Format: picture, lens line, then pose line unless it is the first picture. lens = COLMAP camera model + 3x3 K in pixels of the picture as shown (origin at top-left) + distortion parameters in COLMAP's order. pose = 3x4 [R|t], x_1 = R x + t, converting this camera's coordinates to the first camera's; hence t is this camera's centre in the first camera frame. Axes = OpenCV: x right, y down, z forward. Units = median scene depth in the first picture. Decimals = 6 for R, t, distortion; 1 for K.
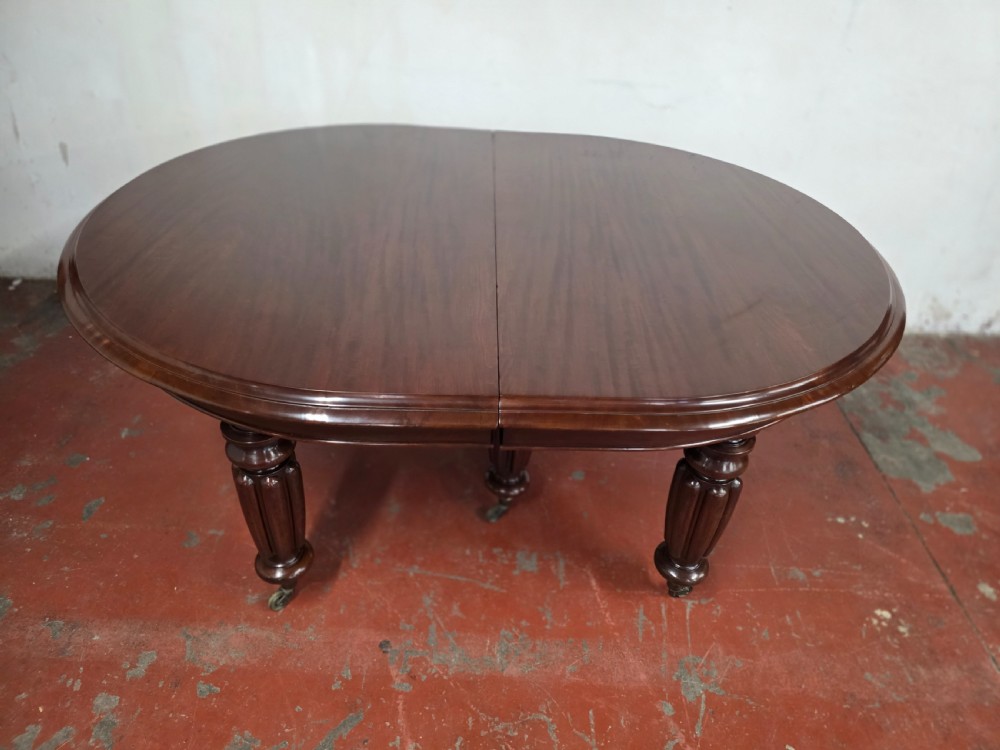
lens RADIAL K [[665.4, 0, 507.2], [0, 665.4, 370.4], [0, 0, 1]] dist [0.060244, -0.062013]
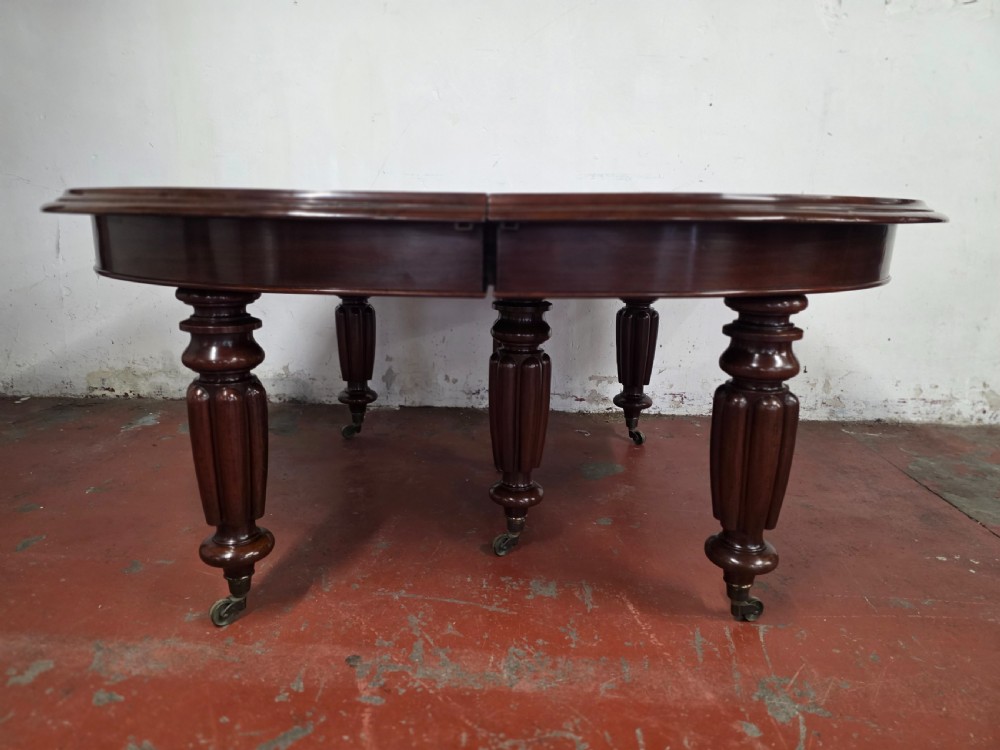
lens RADIAL K [[665.4, 0, 495.5], [0, 665.4, 378.1], [0, 0, 1]] dist [0.060244, -0.062013]
pose [[0.998325, -0.033643, -0.047068, 0.020609], [0.012534, 0.919989, -0.391744, 0.404750], [0.056481, 0.390498, 0.918870, 0.195267]]
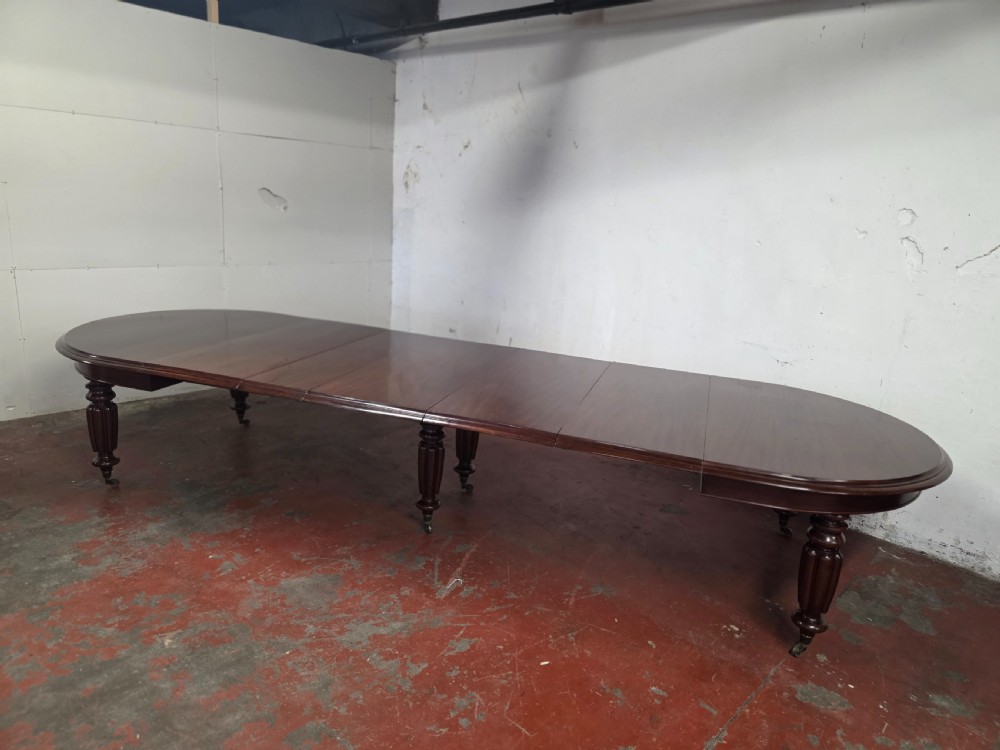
lens RADIAL K [[669.3, 0, 504.4], [0, 669.3, 374.1], [0, 0, 1]] dist [0.071022, -0.068938]
pose [[0.737828, 0.167708, -0.653823, 1.192212], [-0.422033, 0.870577, -0.252951, 0.508608], [0.526781, 0.462569, 0.713114, -0.796899]]
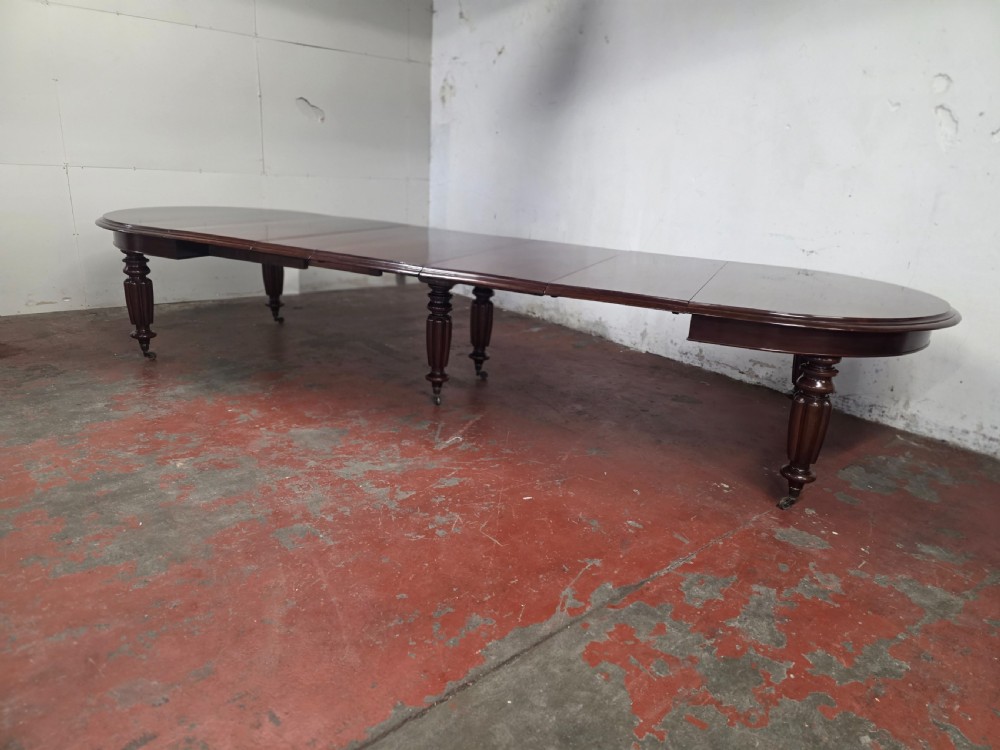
lens RADIAL K [[669.3, 0, 508.2], [0, 669.3, 380.6], [0, 0, 1]] dist [0.071022, -0.068938]
pose [[0.671857, 0.216195, -0.708426, 1.398870], [-0.458946, 0.872229, -0.169071, 0.702234], [0.581358, 0.438721, 0.685235, -0.578278]]
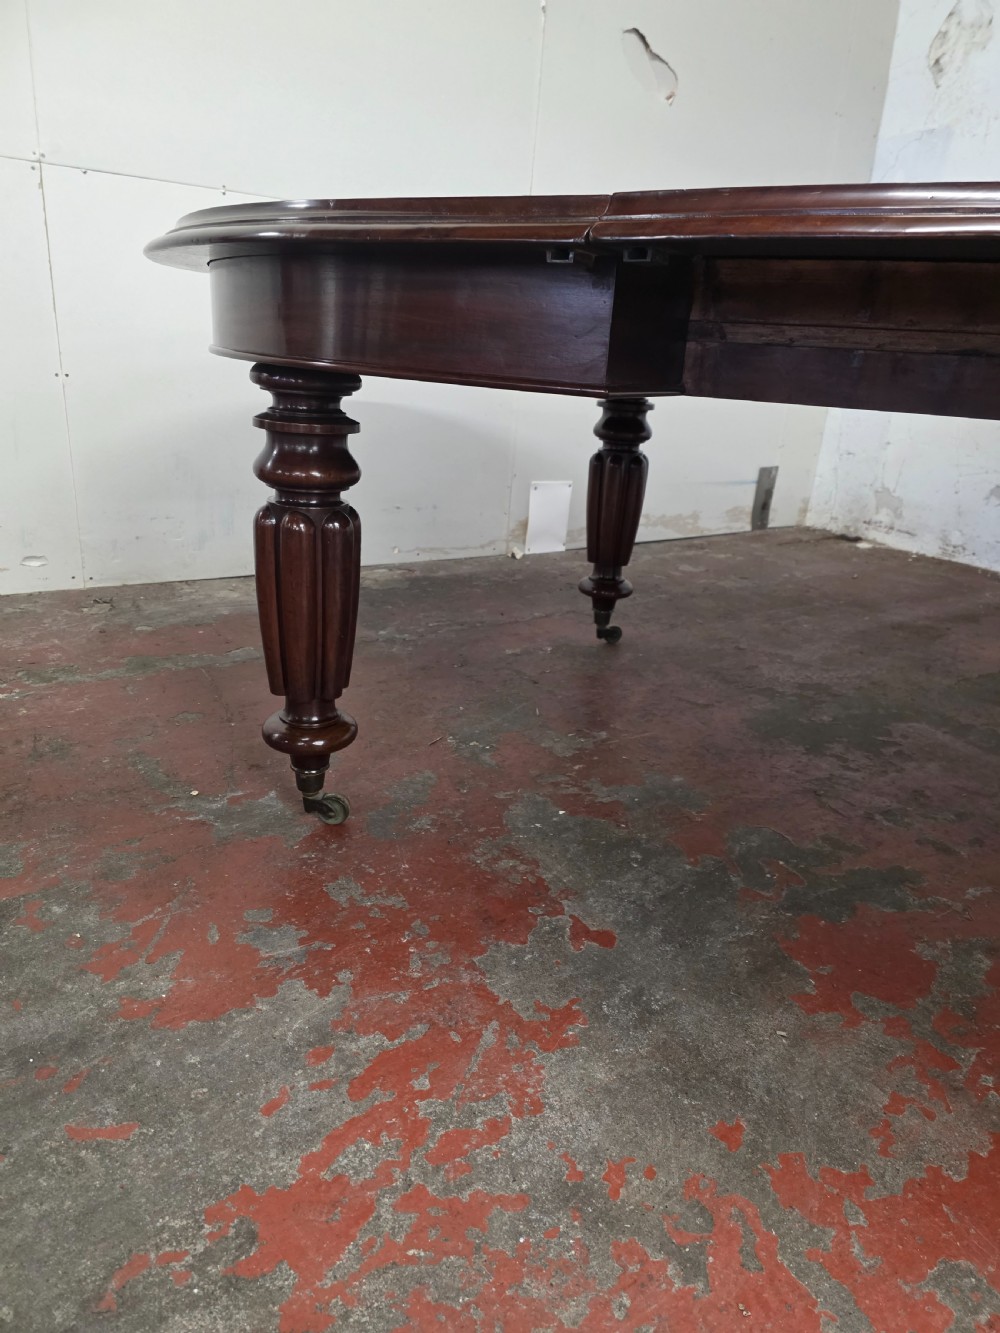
lens RADIAL K [[892.1, 0, 510.6], [0, 892.1, 675.1], [0, 0, 1]] dist [0.071022, -0.068938]
pose [[0.588661, 0.256801, -0.766506, -0.503514], [-0.504035, 0.857914, -0.099663, 0.693246], [0.632002, 0.445014, 0.634457, -0.165501]]
